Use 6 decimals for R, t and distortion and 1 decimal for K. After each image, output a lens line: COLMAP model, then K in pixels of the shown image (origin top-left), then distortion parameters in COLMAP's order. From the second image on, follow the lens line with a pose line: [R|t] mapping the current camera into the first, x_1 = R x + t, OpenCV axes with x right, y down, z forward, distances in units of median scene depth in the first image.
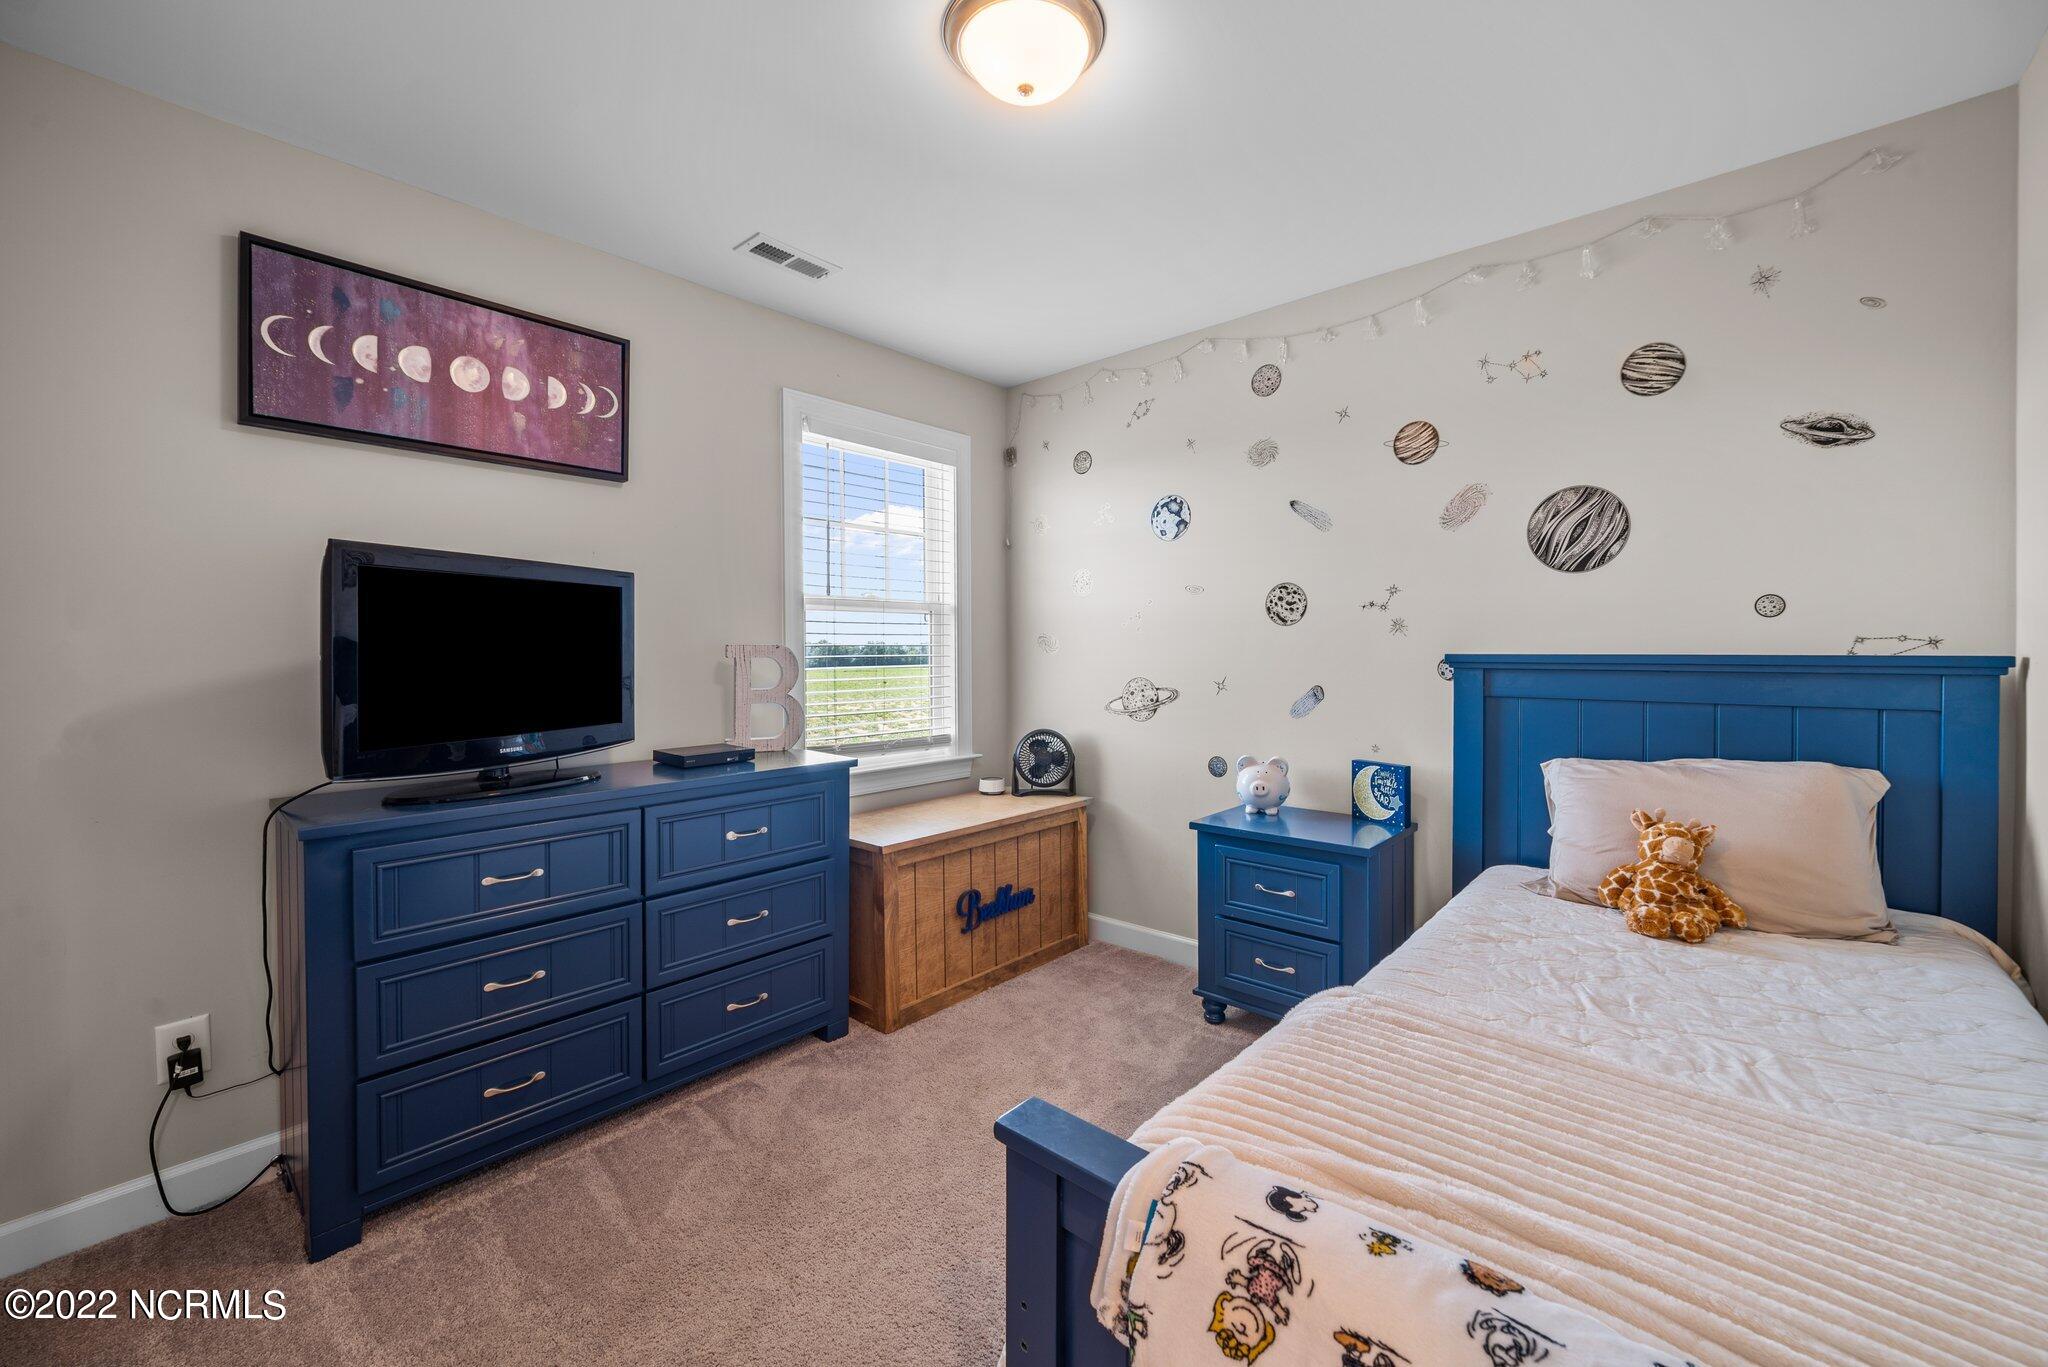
lens RADIAL K [[828.4, 0, 1022.3], [0, 828.4, 629.3], [0, 0, 1]] dist [-0.016393, 0.006755]
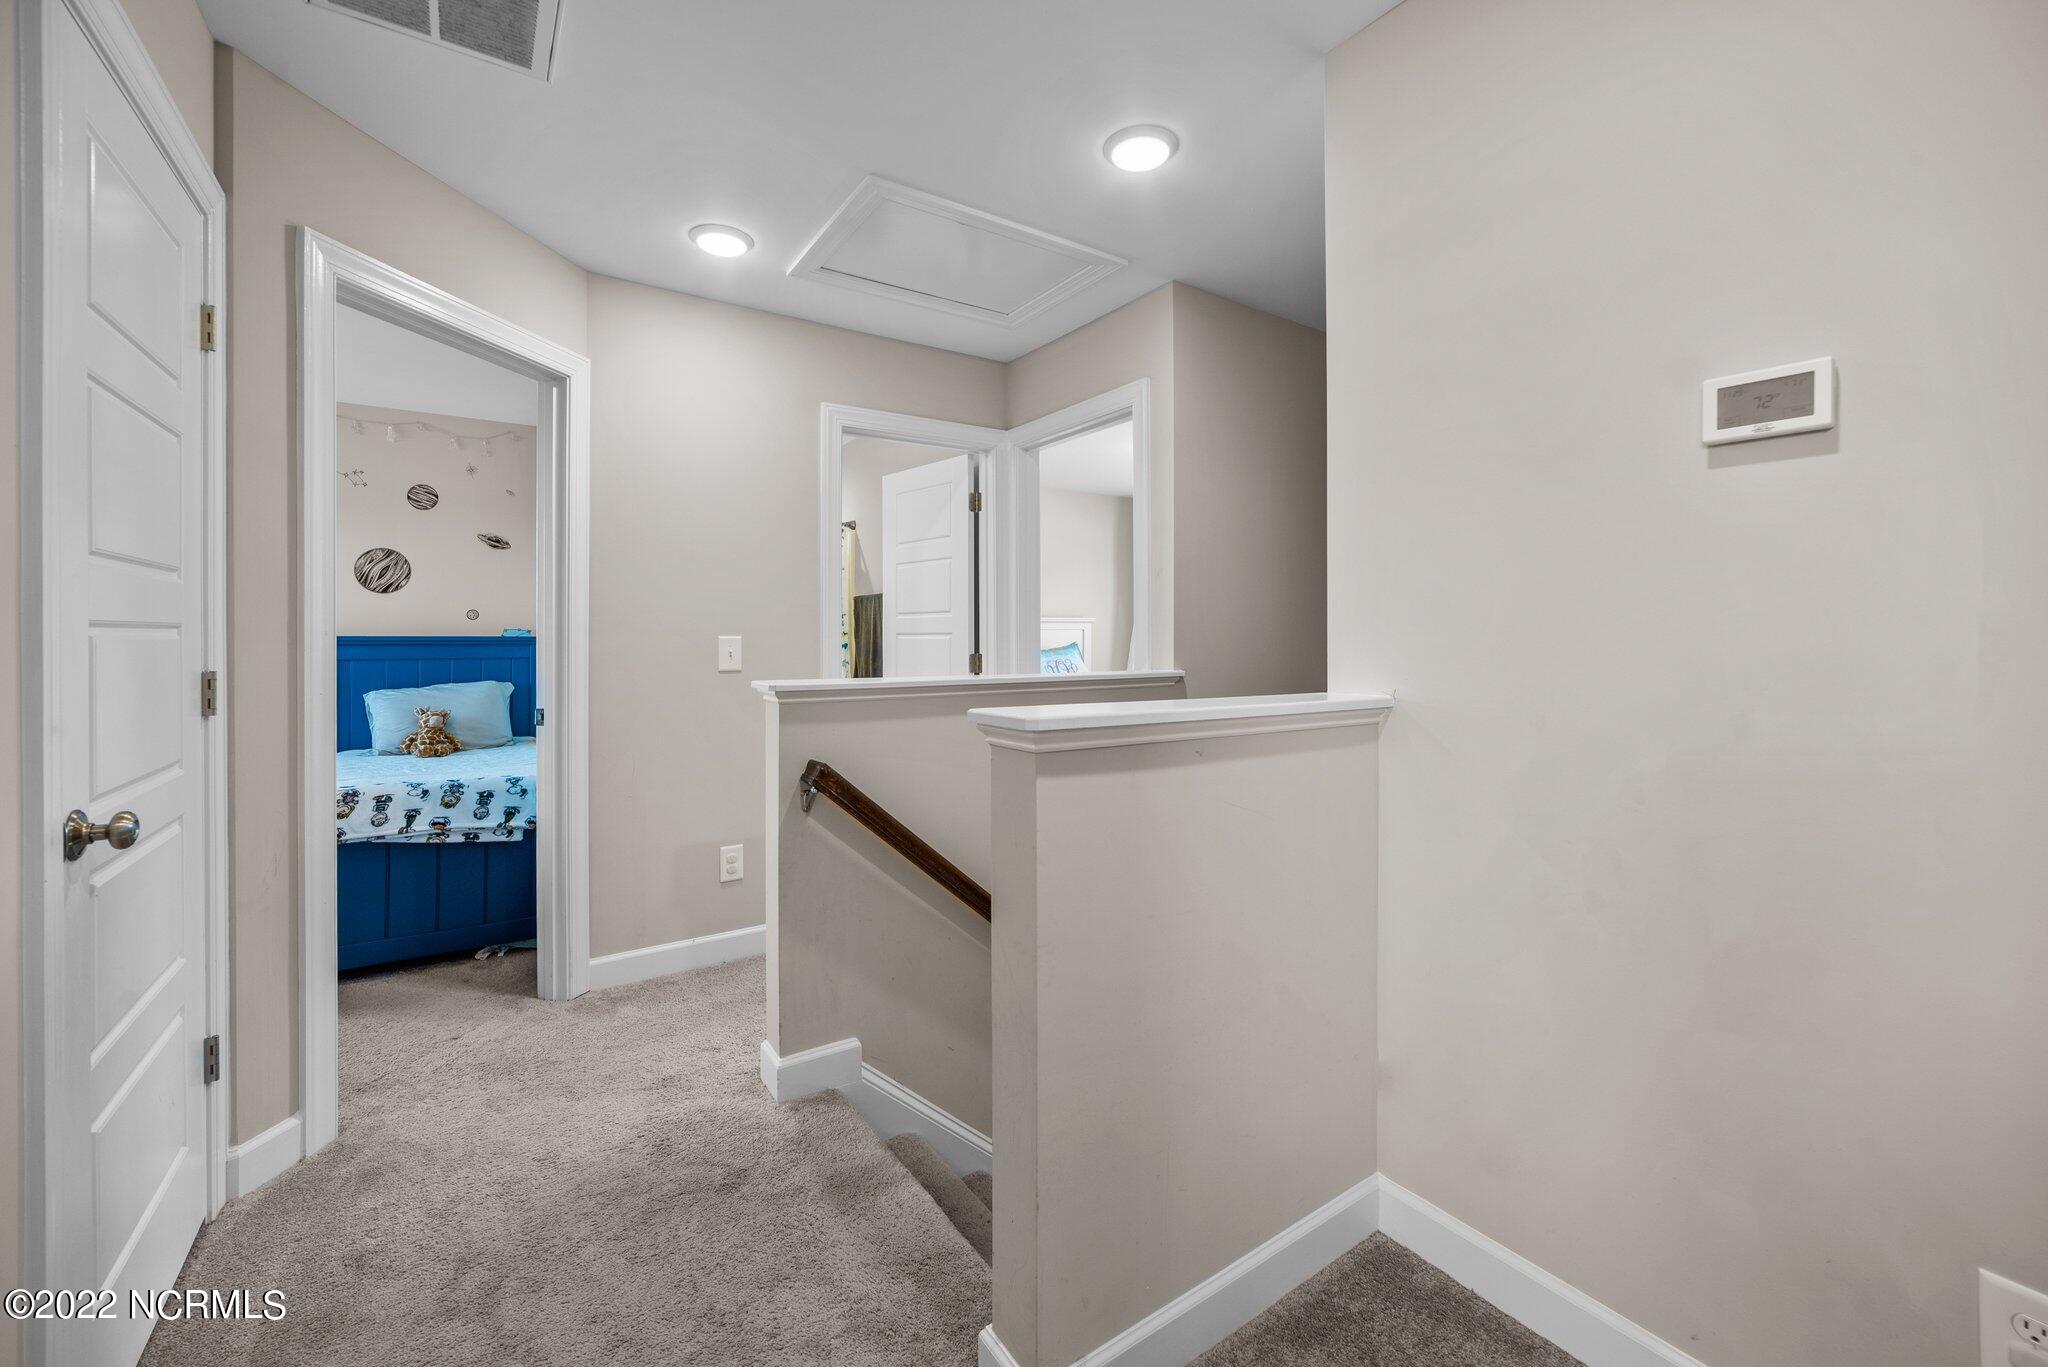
lens RADIAL K [[815.6, 0, 1018.4], [0, 815.6, 655.6], [0, 0, 1]] dist [-0.019418, 0.006886]
pose [[0.238261, -0.015782, 0.971073, -0.930436], [-0.019027, 0.999600, 0.020914, 0.009409], [-0.971015, -0.023459, 0.237865, -1.028250]]
